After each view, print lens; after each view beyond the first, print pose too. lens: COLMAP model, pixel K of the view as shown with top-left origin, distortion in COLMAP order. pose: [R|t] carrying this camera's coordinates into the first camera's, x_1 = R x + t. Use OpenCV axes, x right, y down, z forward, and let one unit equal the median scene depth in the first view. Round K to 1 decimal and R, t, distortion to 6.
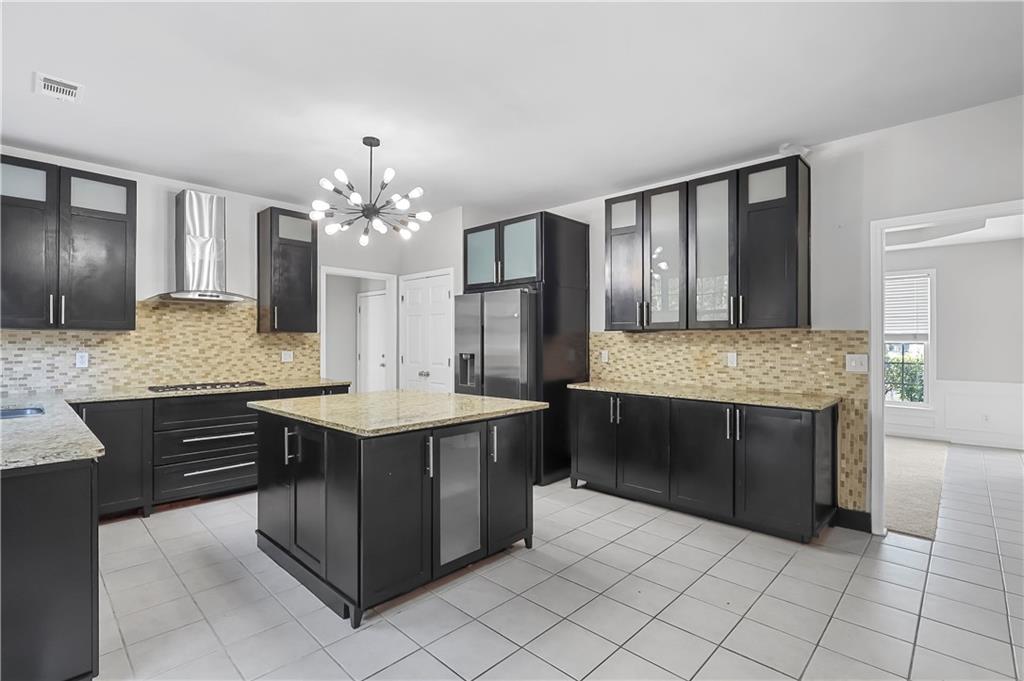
lens RADIAL K [[476.4, 0, 511.7], [0, 476.4, 340.4], [0, 0, 1]] dist [-0.000592, -0.000063]
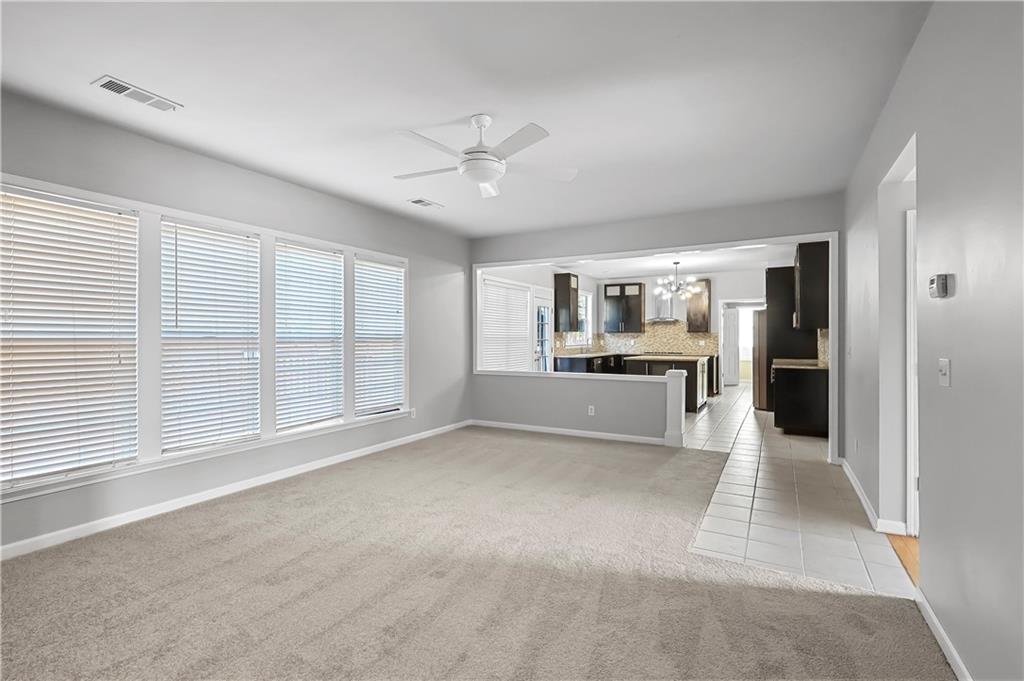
lens RADIAL K [[476.4, 0, 512.4], [0, 476.4, 339.2], [0, 0, 1]] dist [-0.000592, -0.000063]
pose [[0.257488, -0.001348, -0.966281, 1.785150], [0.001656, 0.999998, -0.000954, 0.020675], [0.966280, -0.001354, 0.257489, -0.521341]]
